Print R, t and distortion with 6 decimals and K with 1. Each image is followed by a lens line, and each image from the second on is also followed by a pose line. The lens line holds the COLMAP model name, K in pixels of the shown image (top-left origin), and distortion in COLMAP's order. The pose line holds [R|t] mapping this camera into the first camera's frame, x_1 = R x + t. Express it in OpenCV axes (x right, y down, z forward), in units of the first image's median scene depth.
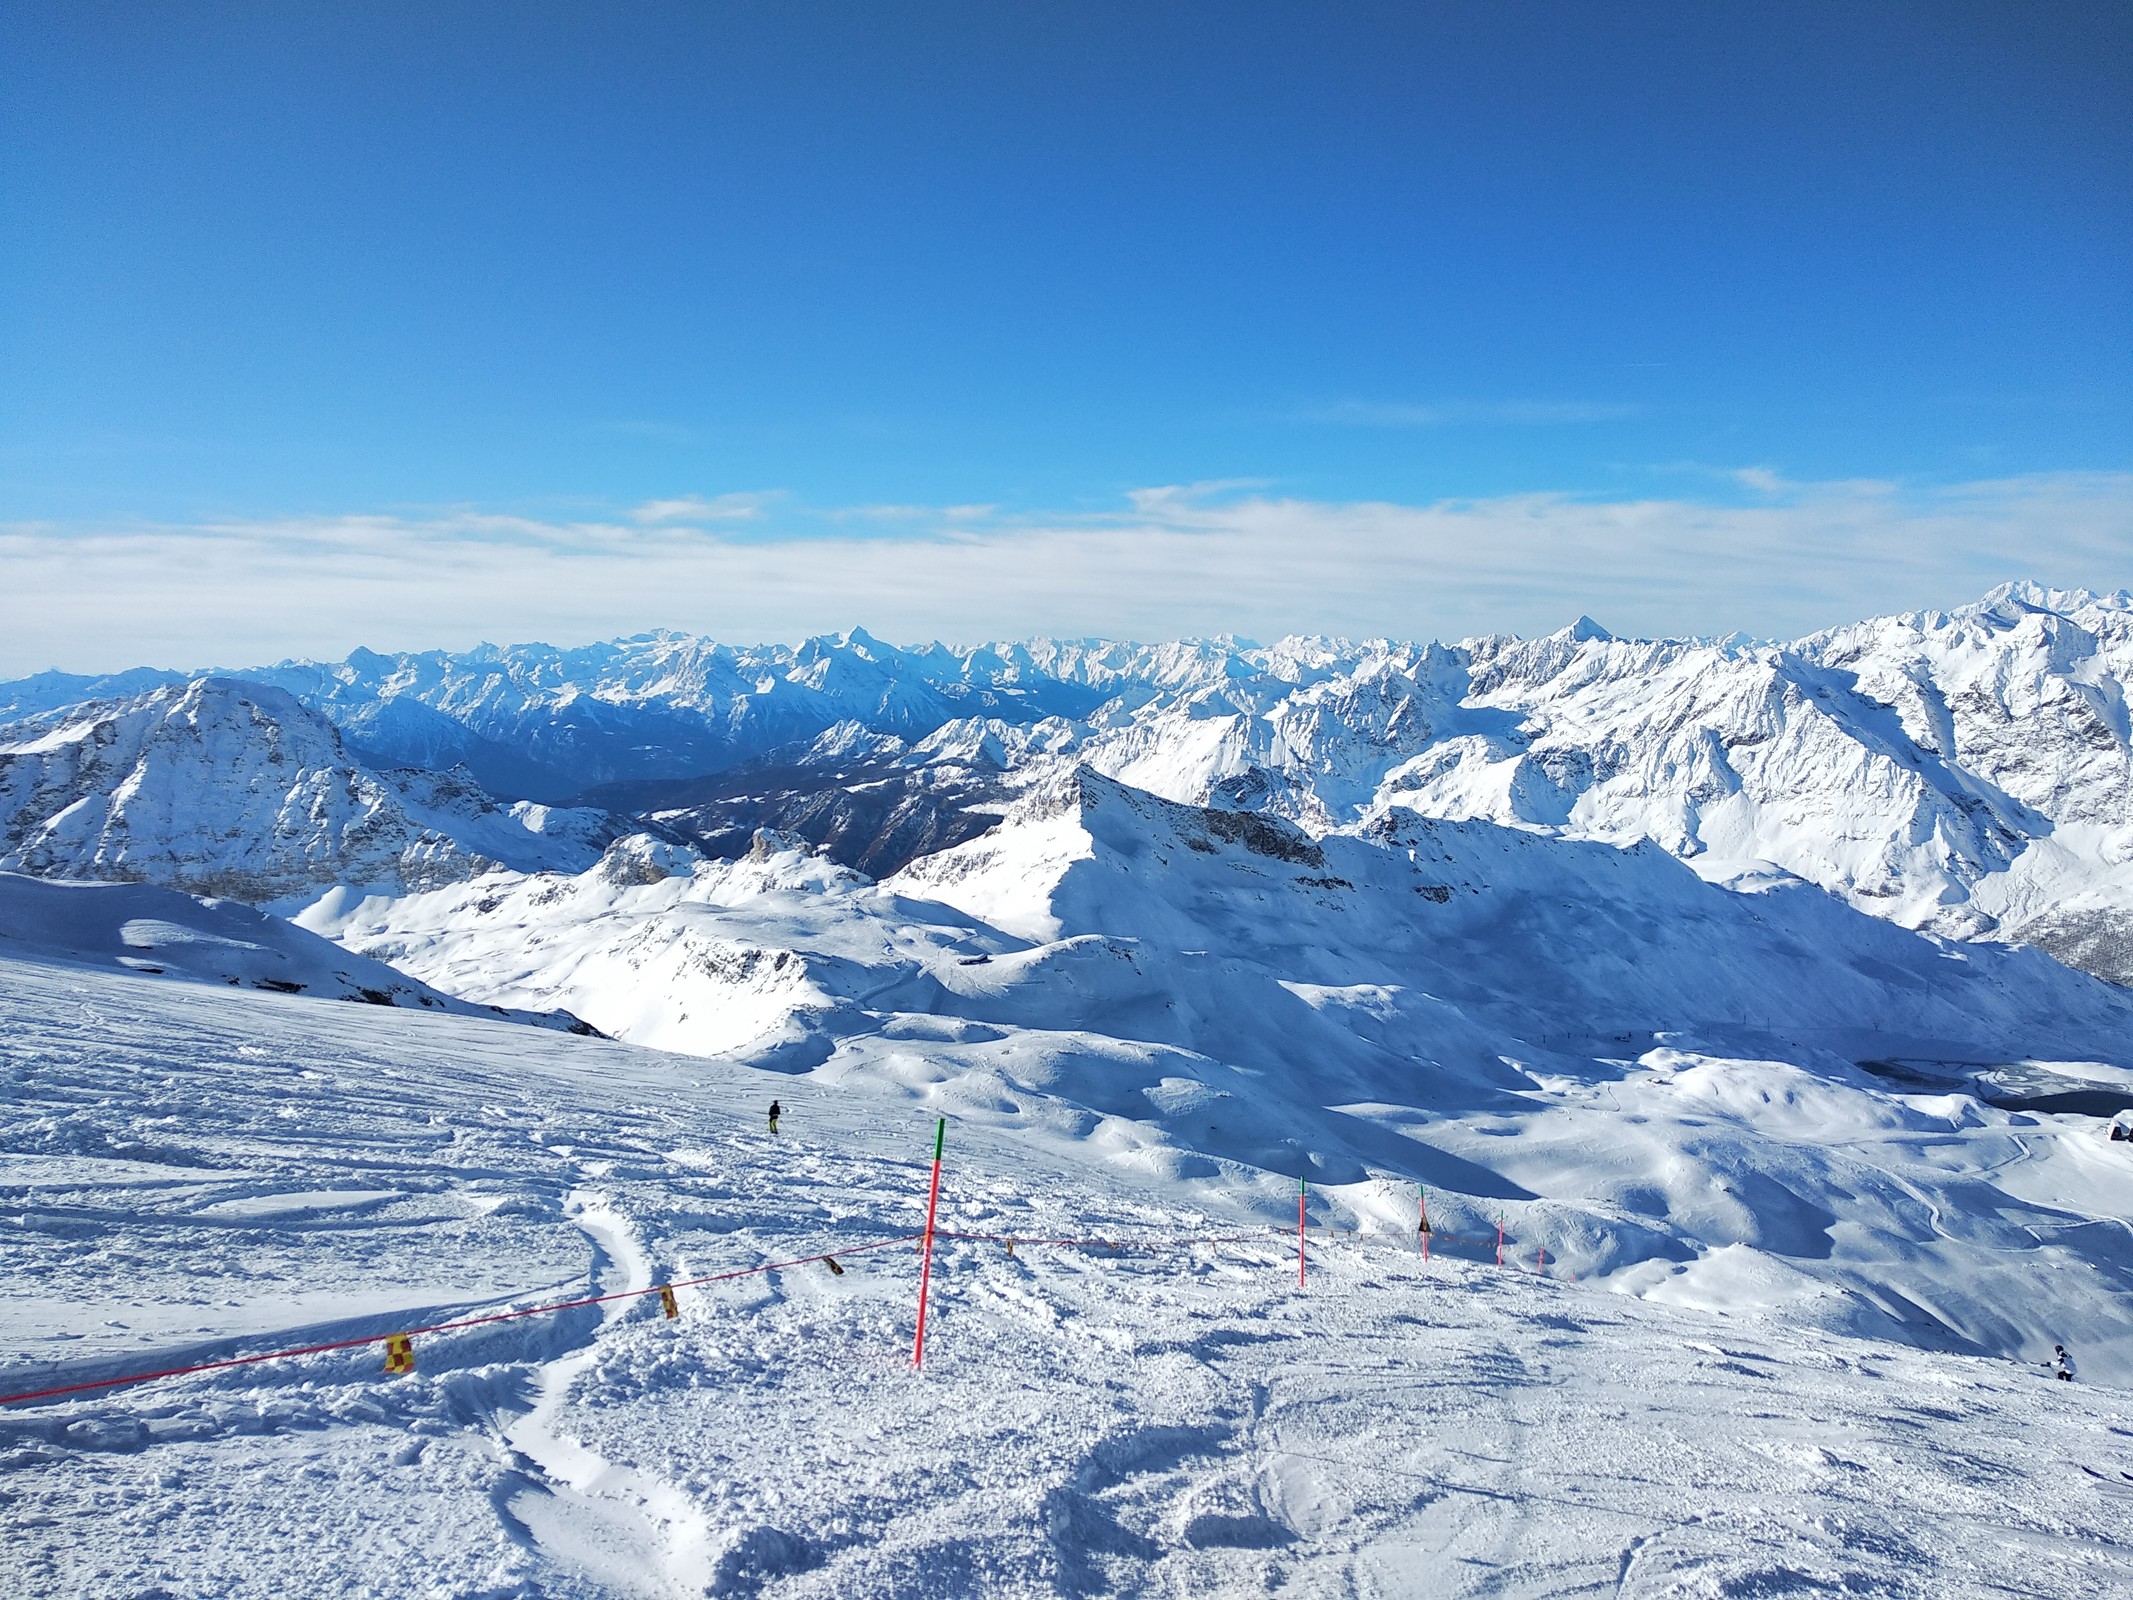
lens RADIAL K [[1593.6, 0, 1131.0], [0, 1593.6, 840.3], [0, 0, 1]] dist [0.068443, -0.076143]
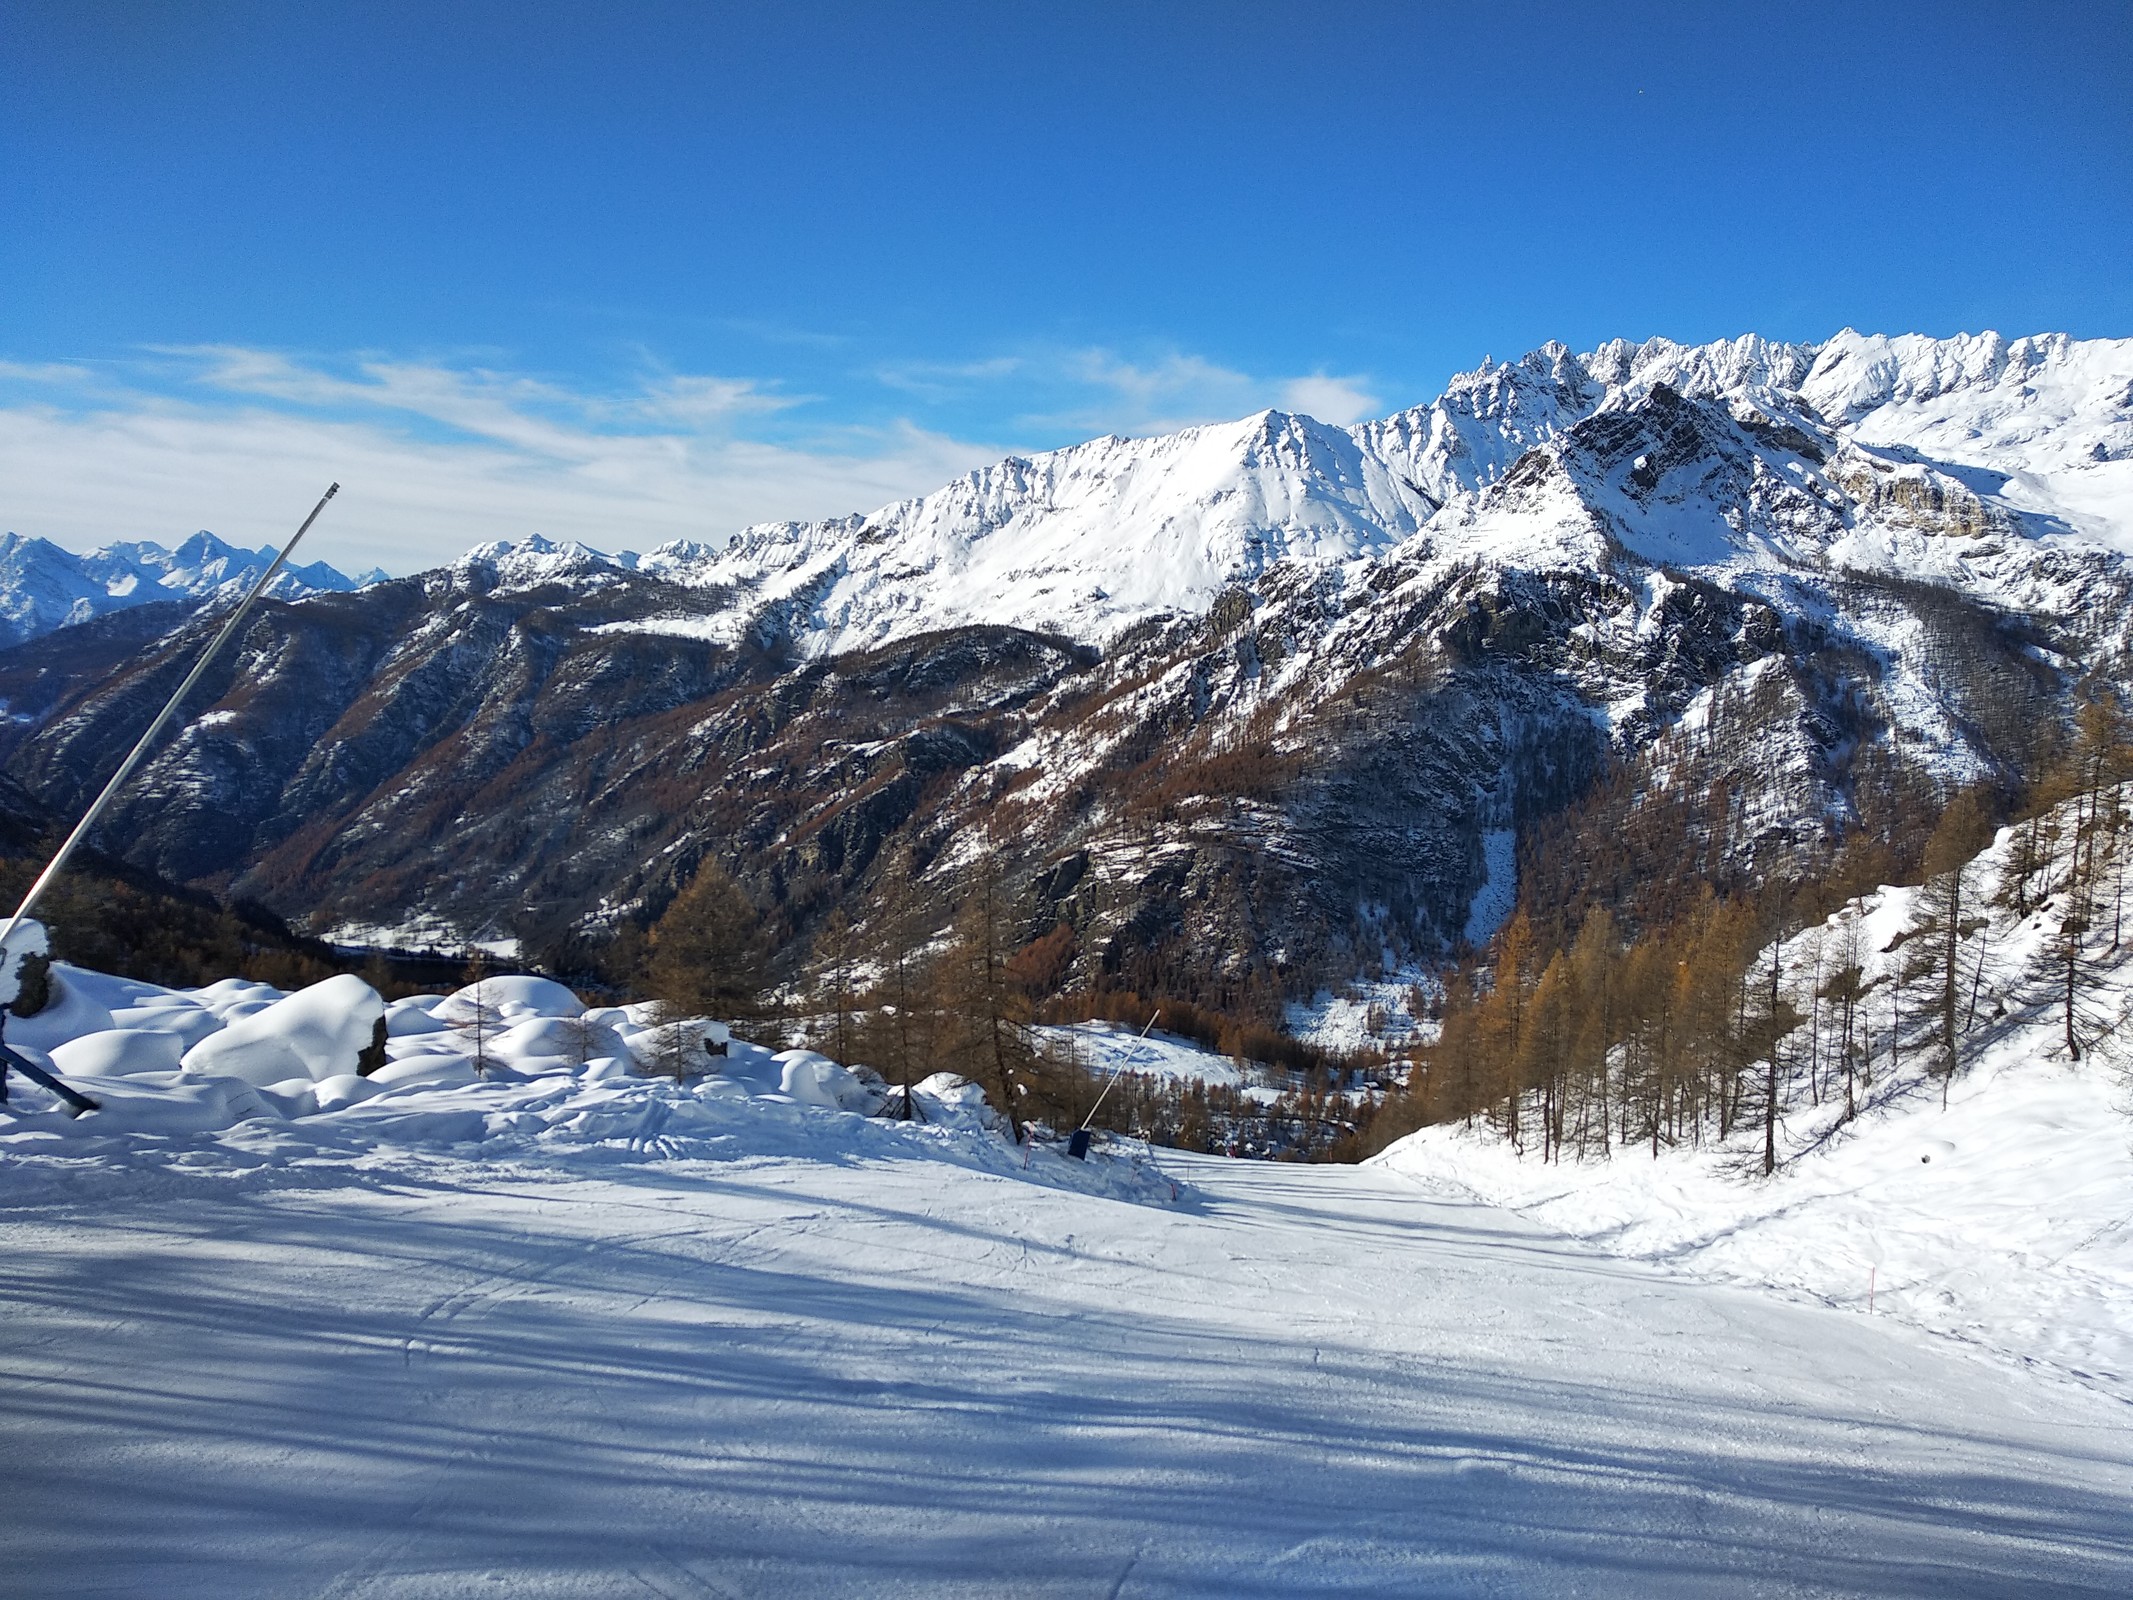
lens RADIAL K [[1593.6, 0, 1131.0], [0, 1593.6, 840.3], [0, 0, 1]] dist [0.068443, -0.076143]
pose [[0.948502, -0.011745, 0.316552, -0.102104], [0.009939, 0.999924, 0.007319, 0.034093], [-0.316614, -0.003796, 0.948547, 0.536876]]
